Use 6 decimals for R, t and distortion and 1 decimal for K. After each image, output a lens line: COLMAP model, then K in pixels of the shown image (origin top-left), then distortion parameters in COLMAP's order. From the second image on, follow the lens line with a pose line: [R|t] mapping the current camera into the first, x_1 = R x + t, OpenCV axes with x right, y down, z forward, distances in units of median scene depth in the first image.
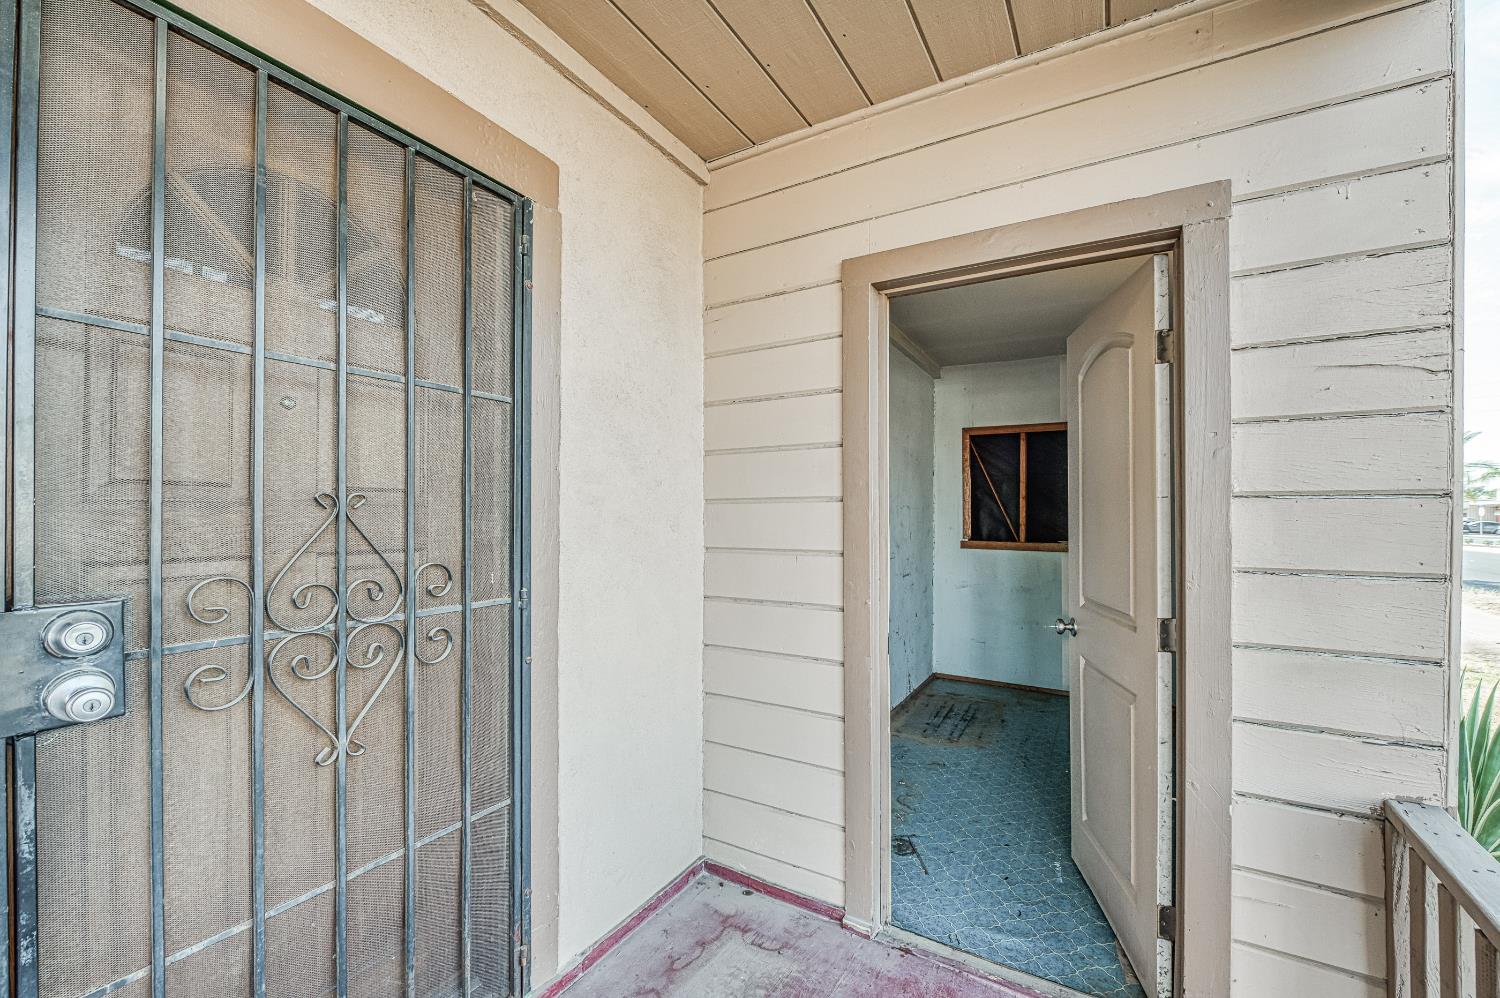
lens RADIAL K [[578.5, 0, 717.6], [0, 578.5, 522.1], [0, 0, 1]] dist [0.001853, -0.000649]
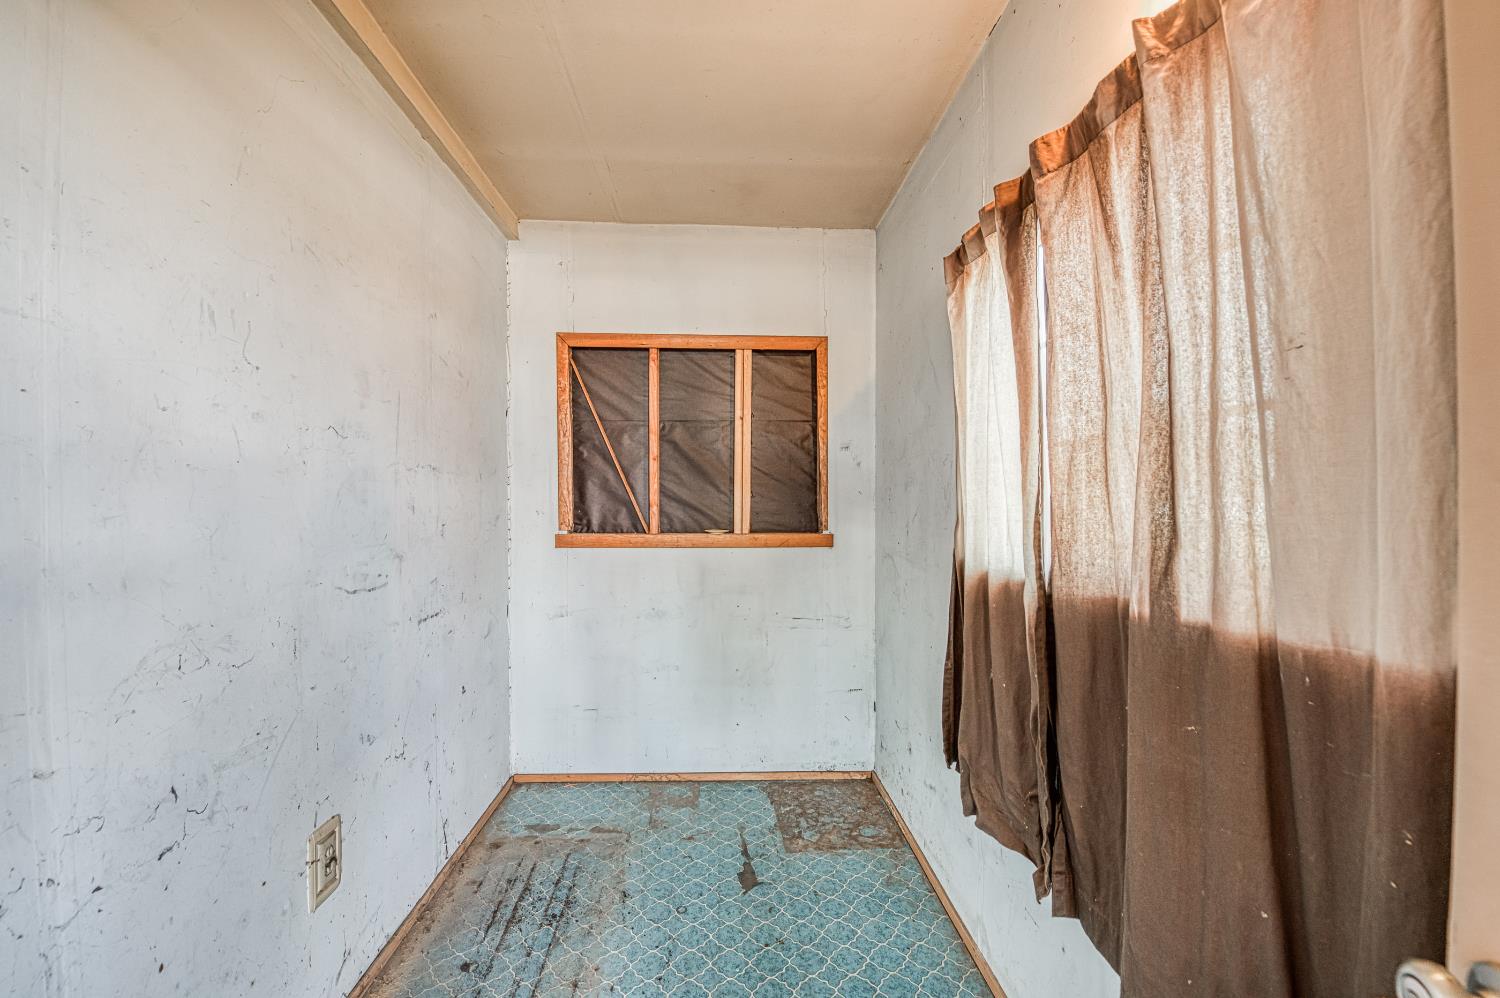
lens RADIAL K [[600.7, 0, 744.7], [0, 600.7, 500.2], [0, 0, 1]] dist [-0.011345, -0.001911]
pose [[0.802593, -0.004867, 0.596507, 0.229613], [0.010415, 0.999929, -0.005854, 0.004789], [-0.596436, 0.010911, 0.802586, 0.442084]]
